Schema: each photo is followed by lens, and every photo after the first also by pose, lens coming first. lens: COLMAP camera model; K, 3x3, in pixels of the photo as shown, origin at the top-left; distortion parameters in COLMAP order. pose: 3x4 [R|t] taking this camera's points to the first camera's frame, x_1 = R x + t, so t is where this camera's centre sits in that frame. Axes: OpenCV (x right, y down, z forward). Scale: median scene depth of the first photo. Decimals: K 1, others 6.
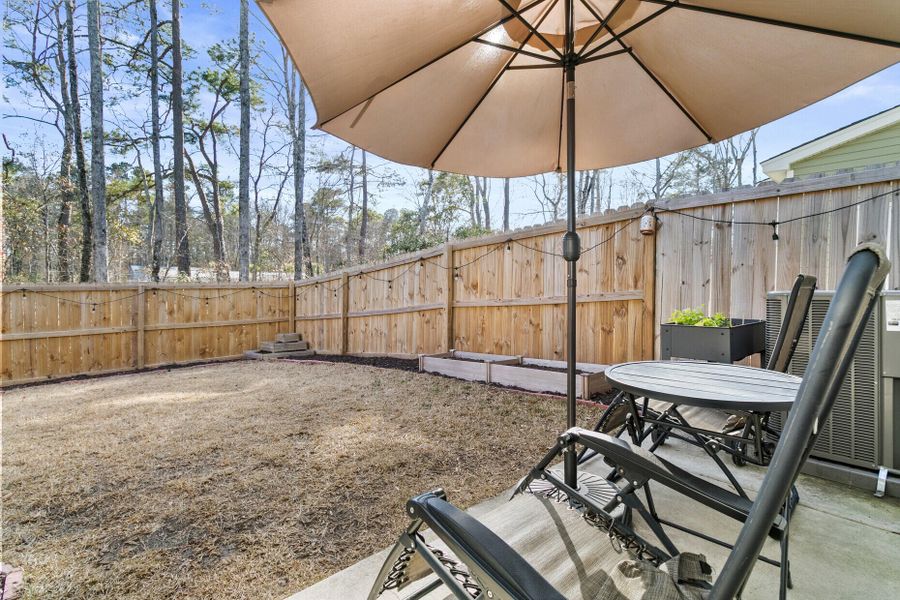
lens RADIAL K [[420.0, 0, 453.1], [0, 420.0, 284.5], [0, 0, 1]] dist [-0.000278, 0.000476]
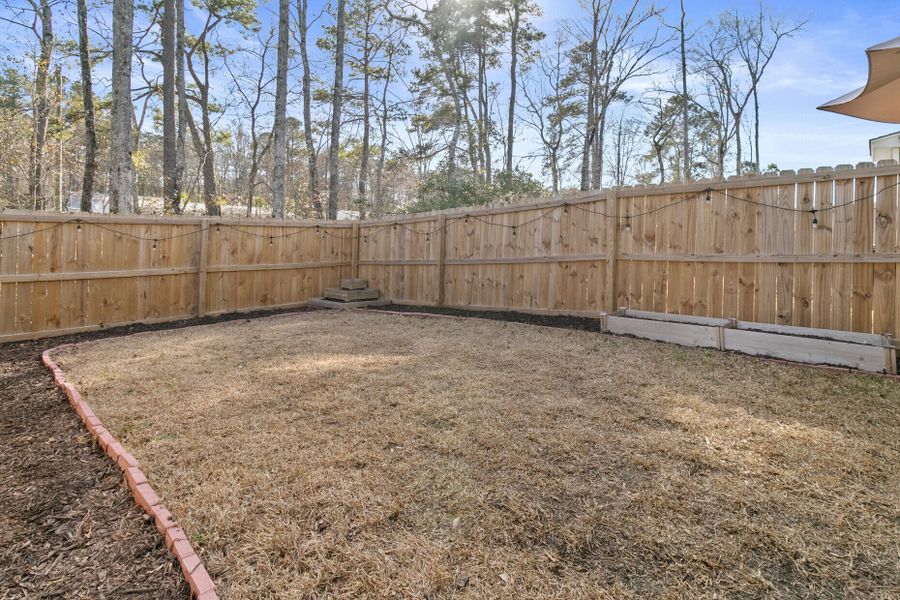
lens RADIAL K [[439.6, 0, 469.9], [0, 439.6, 221.2], [0, 0, 1]] dist [-0.001916, 0.000198]
pose [[0.995816, 0.039956, 0.082187, -0.296198], [-0.038744, 0.999116, -0.016296, -0.001315], [-0.082766, 0.013044, 0.996484, 0.063062]]
